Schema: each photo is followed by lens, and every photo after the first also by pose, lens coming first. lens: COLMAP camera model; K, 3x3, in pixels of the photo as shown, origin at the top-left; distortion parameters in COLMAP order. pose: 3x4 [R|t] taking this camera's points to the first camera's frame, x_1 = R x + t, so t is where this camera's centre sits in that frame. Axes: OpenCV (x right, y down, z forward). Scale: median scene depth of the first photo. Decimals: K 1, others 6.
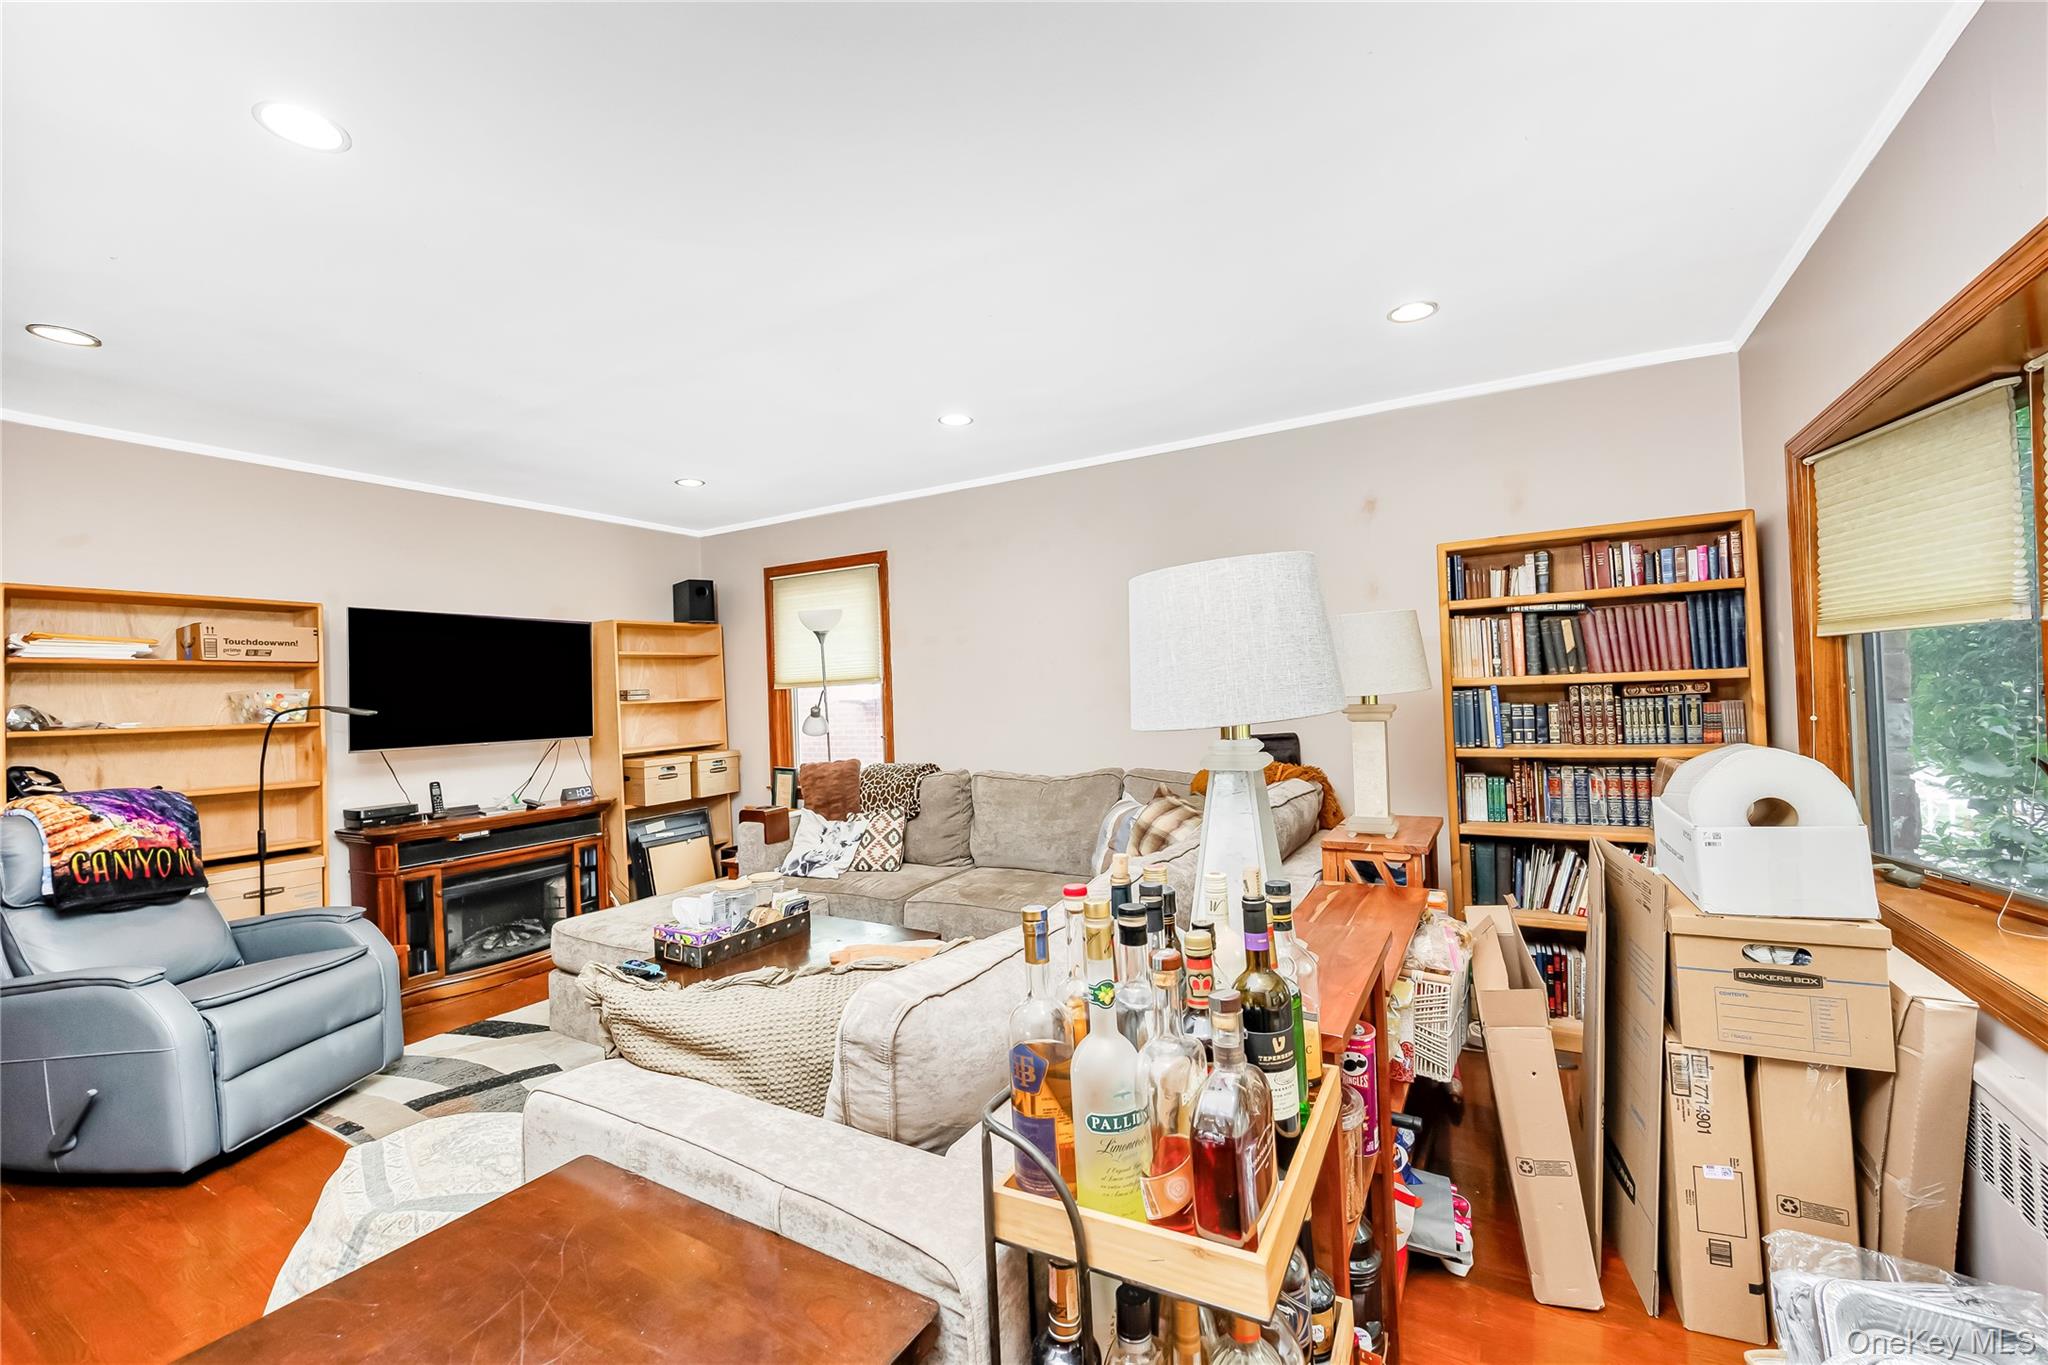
lens RADIAL K [[827.0, 0, 1024.0], [0, 827.0, 682.5], [0, 0, 1]] dist [0.000133, 0.000021]
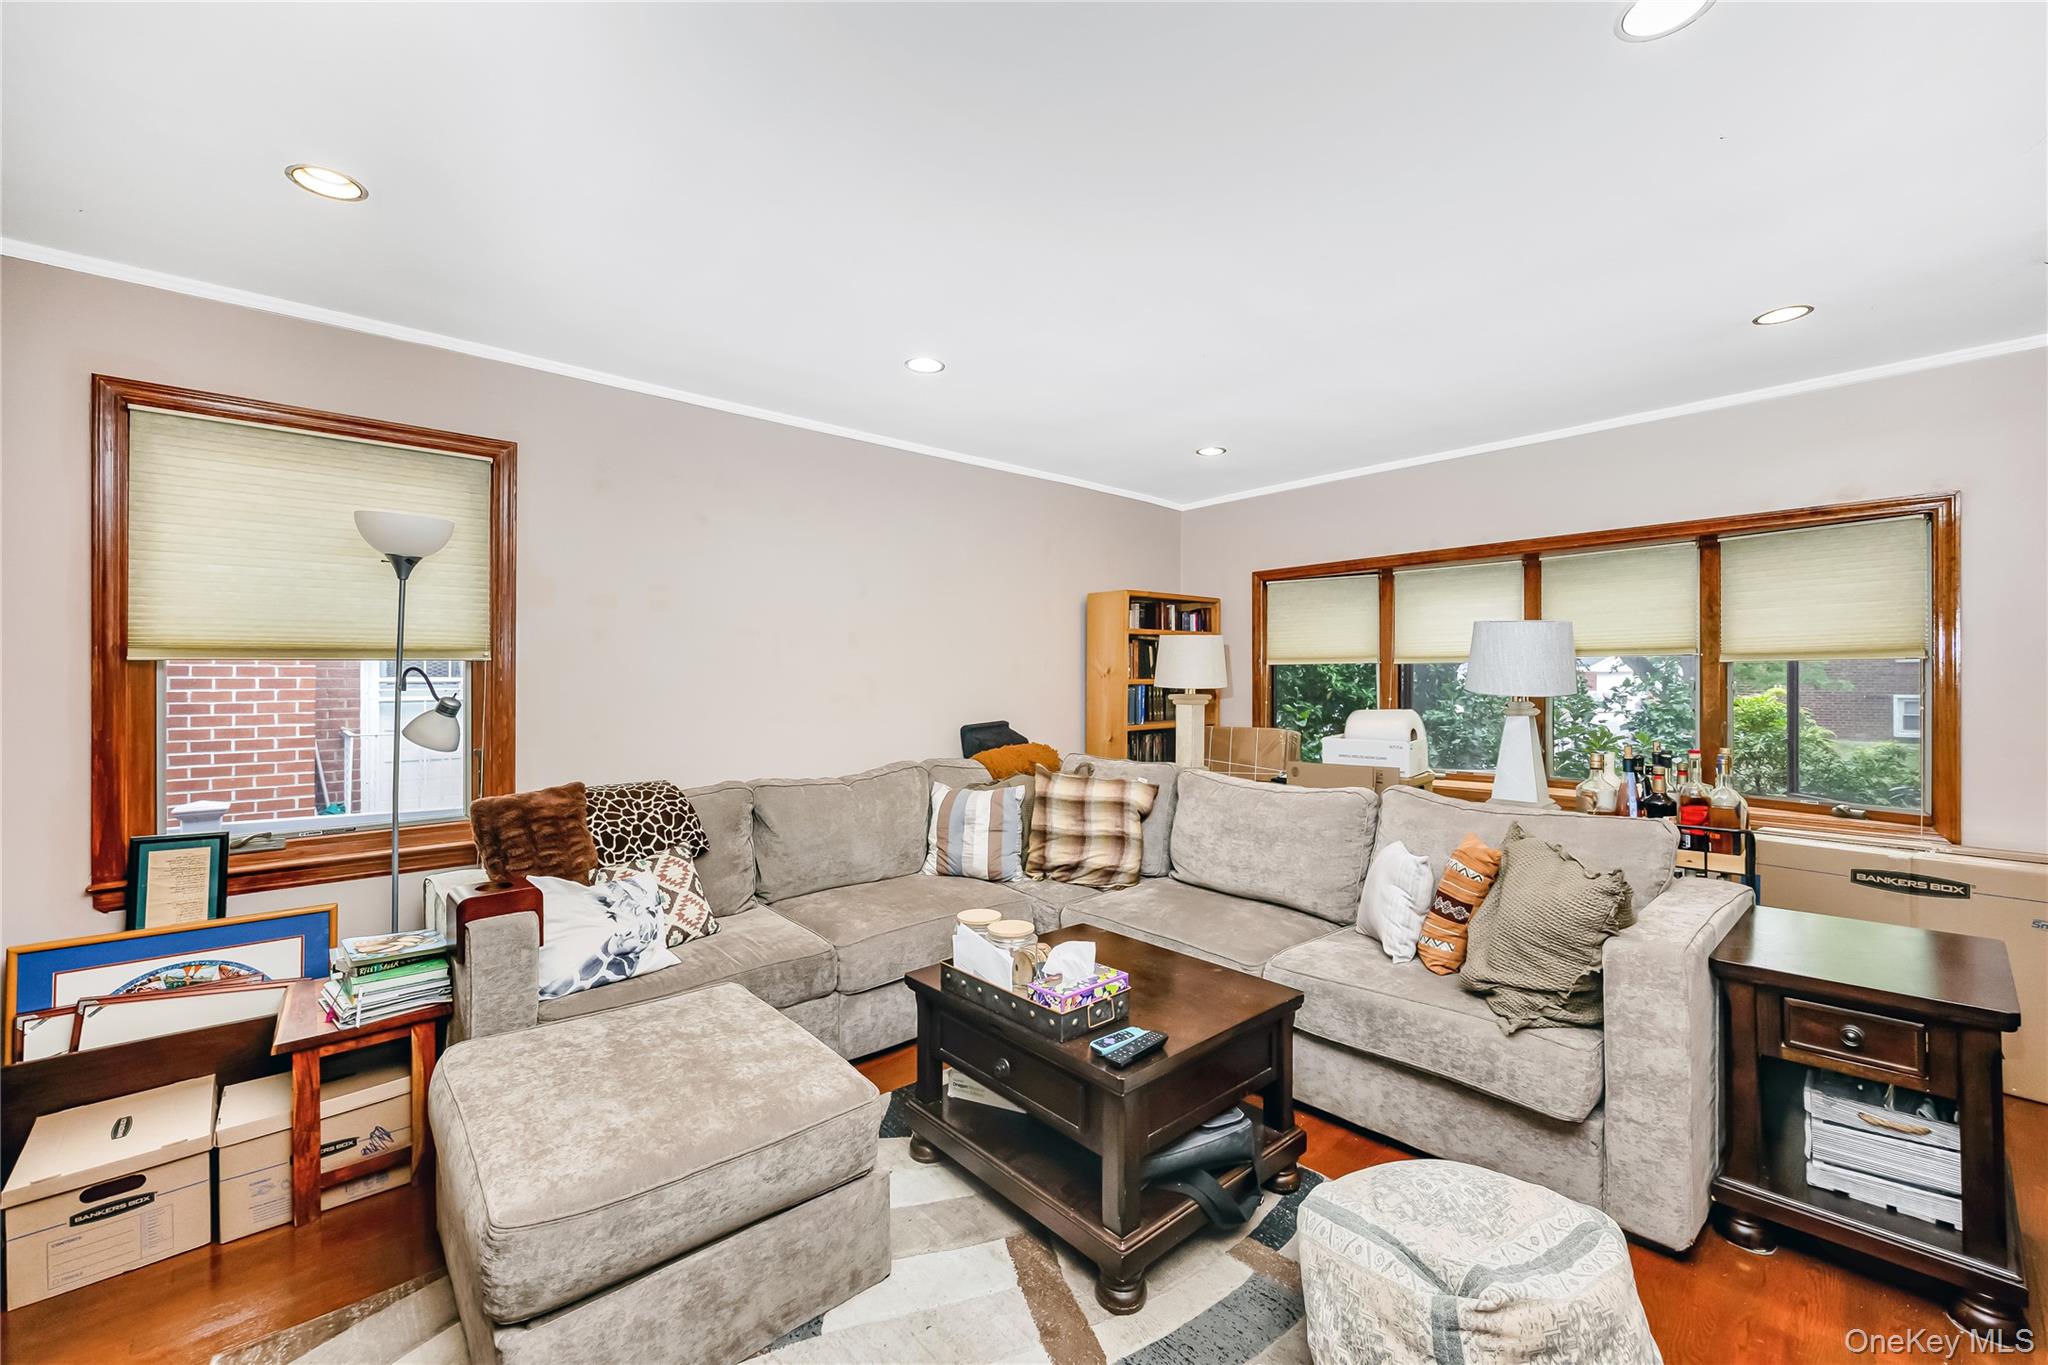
lens RADIAL K [[827.0, 0, 1024.0], [0, 827.0, 682.5], [0, 0, 1]] dist [0.000133, 0.000021]
pose [[0.310393, 0.022164, 0.950350, -0.709469], [-0.022116, 0.999626, -0.016089, 0.021422], [-0.950351, -0.016024, 0.310767, 0.512579]]
